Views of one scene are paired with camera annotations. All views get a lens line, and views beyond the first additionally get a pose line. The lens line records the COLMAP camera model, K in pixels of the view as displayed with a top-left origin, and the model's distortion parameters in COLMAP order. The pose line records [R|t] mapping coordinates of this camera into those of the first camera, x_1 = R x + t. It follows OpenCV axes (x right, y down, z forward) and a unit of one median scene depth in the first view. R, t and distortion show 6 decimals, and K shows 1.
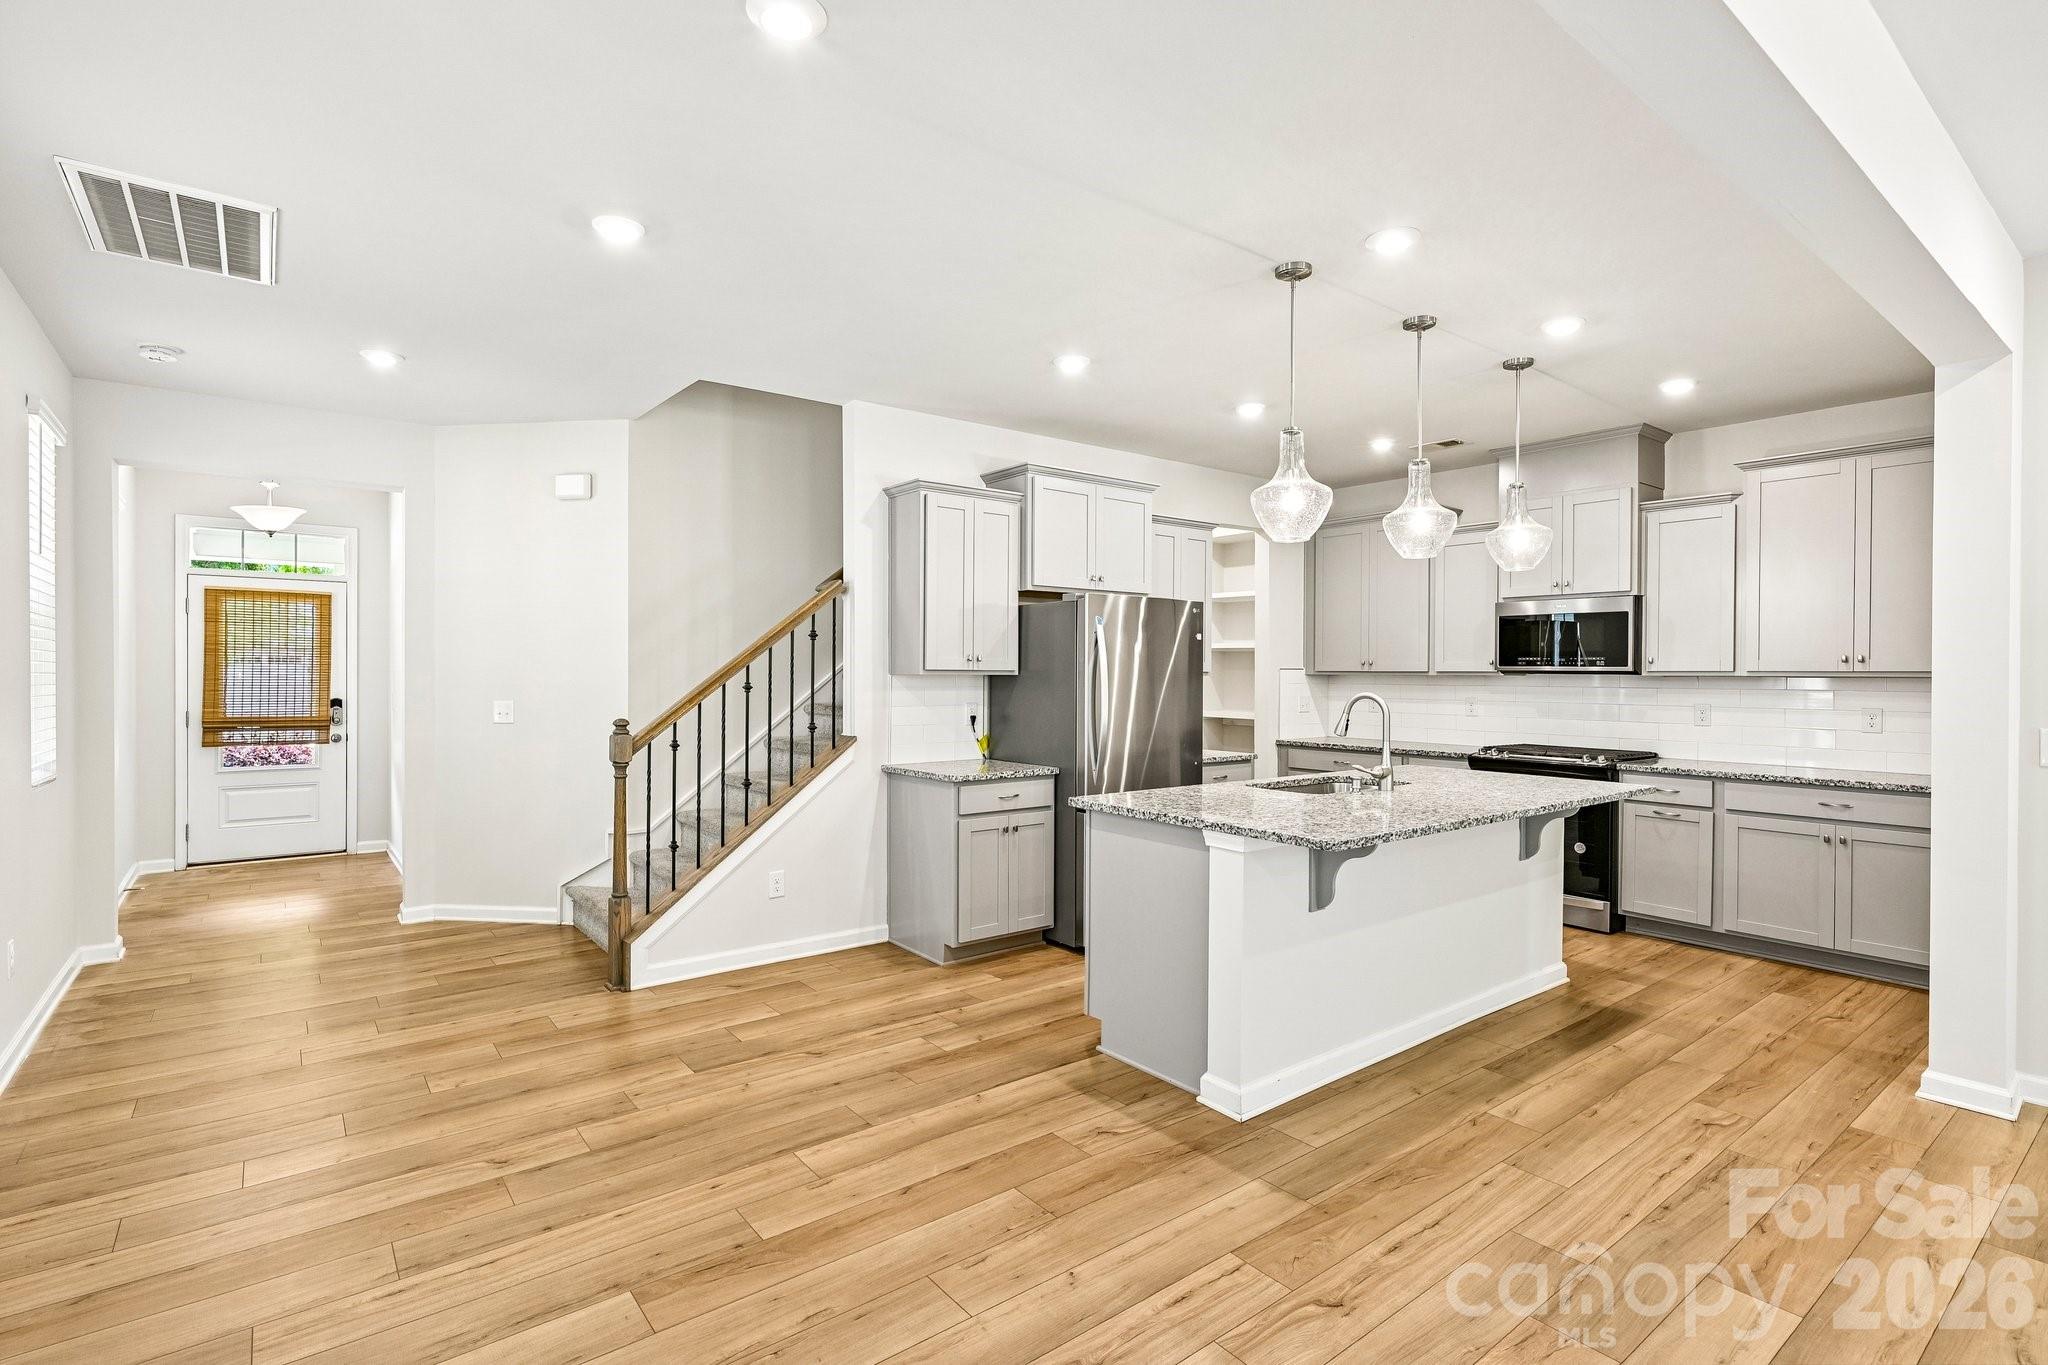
lens RADIAL K [[973.5, 0, 1016.8], [0, 973.5, 677.5], [0, 0, 1]] dist [-0.002916, 0.001015]
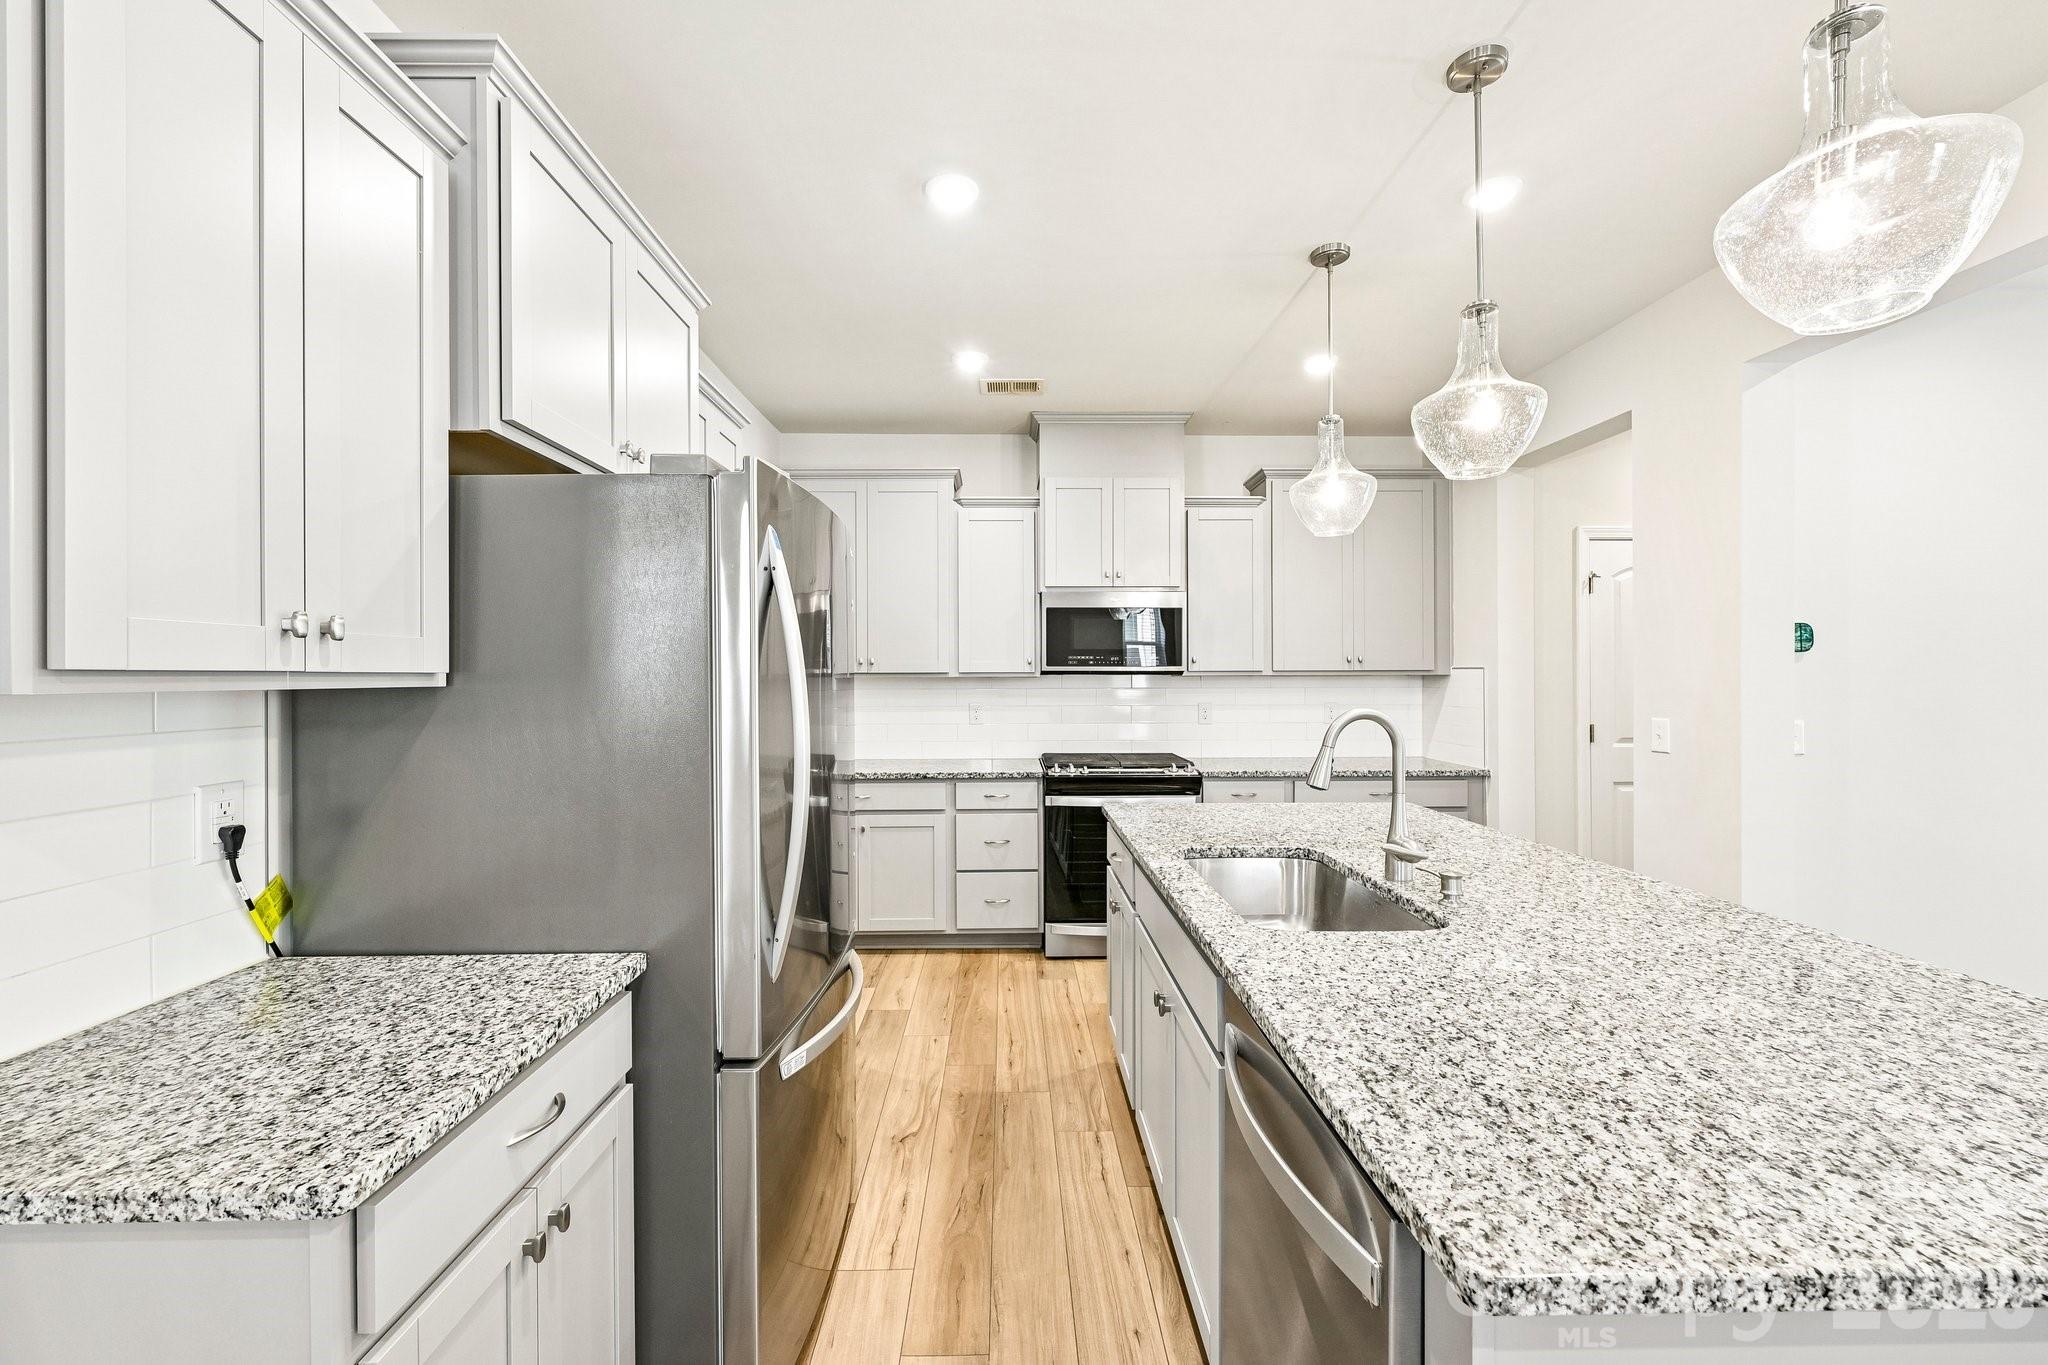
lens RADIAL K [[807.2, 0, 1015.0], [0, 807.2, 674.0], [0, 0, 1]] dist [0.000247, -0.000364]
pose [[0.602622, -0.006162, 0.798003, -0.100289], [0.011878, 0.999929, -0.001249, -0.004452], [-0.797938, 0.010232, 0.602652, 0.684039]]
